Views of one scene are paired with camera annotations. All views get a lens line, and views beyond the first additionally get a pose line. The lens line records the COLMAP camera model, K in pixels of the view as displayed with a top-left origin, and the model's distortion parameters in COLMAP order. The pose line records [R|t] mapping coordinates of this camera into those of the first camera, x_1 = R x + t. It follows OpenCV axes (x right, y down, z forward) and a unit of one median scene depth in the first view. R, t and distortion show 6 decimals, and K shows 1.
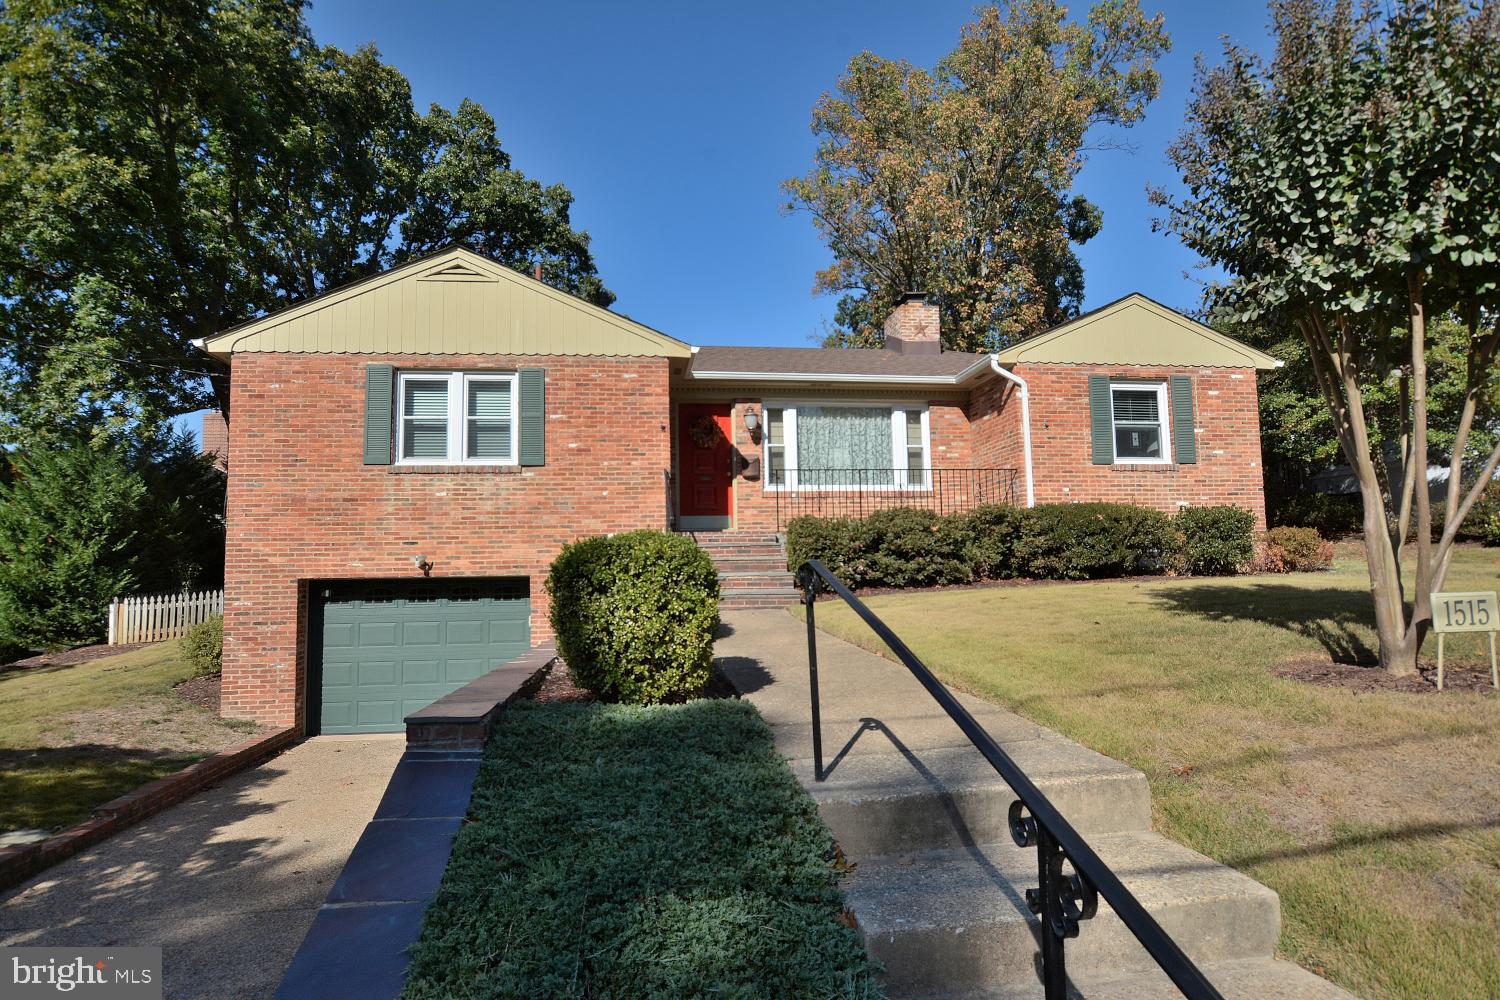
lens RADIAL K [[833.7, 0, 750.0], [0, 833.7, 500.0], [0, 0, 1]] dist [-0.017238, -0.000638]
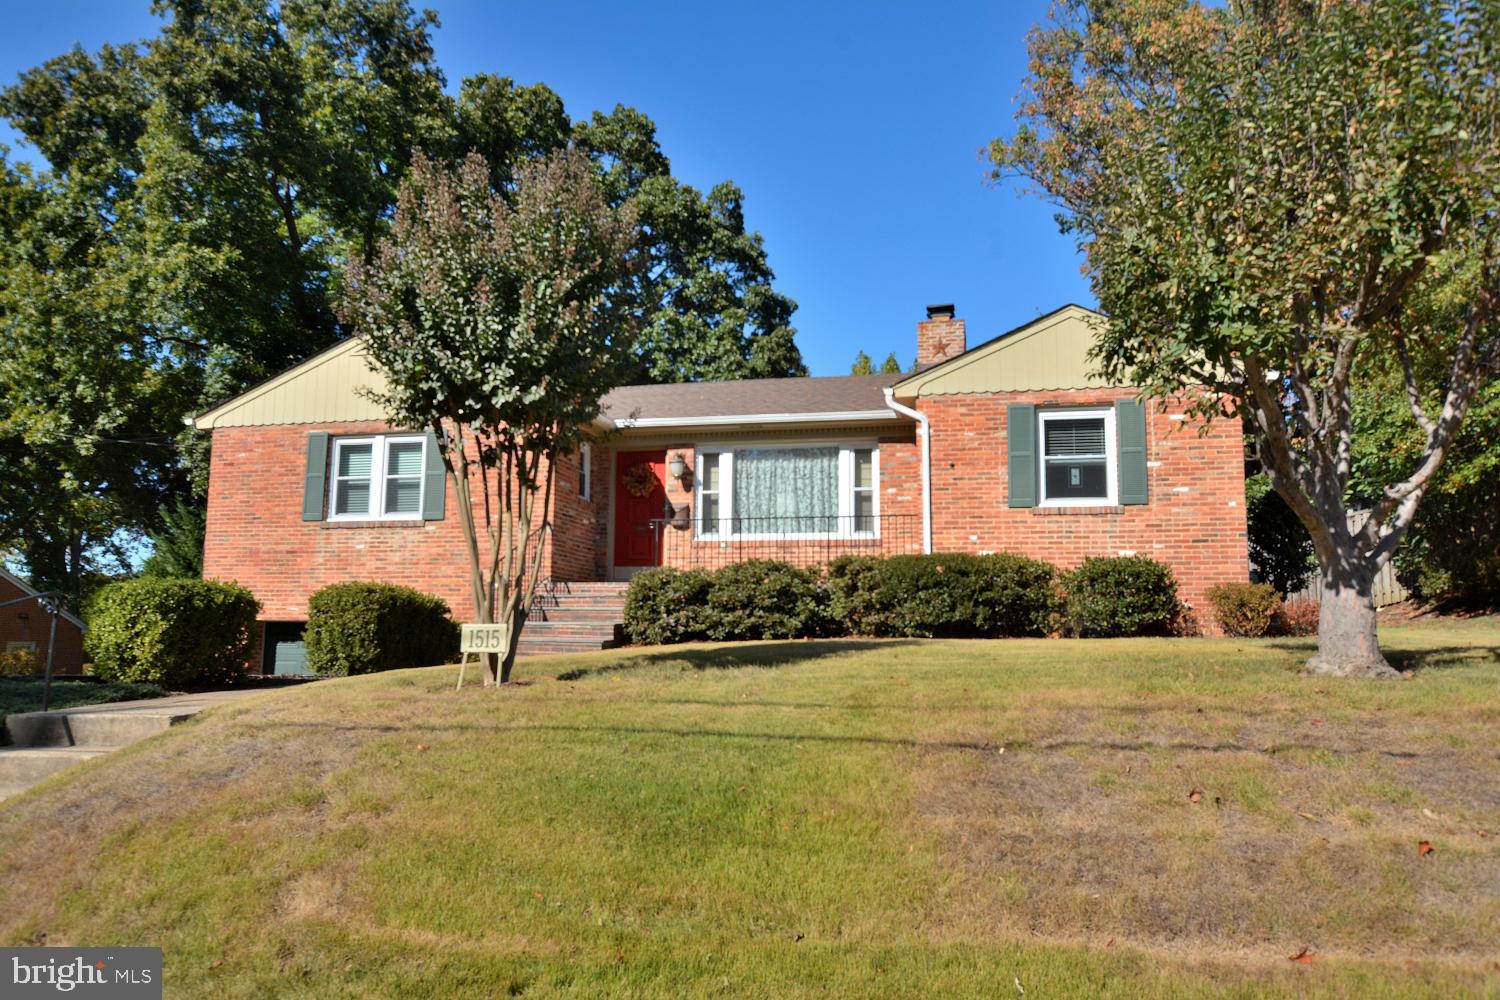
lens RADIAL K [[1124.8, 0, 750.0], [0, 1124.8, 500.0], [0, 0, 1]] dist [0.000119, 0.002878]
pose [[0.929471, -0.019462, -0.368381, 0.550843], [0.005011, 0.999181, -0.040143, -0.005278], [0.368861, 0.035466, 0.928808, -0.170044]]
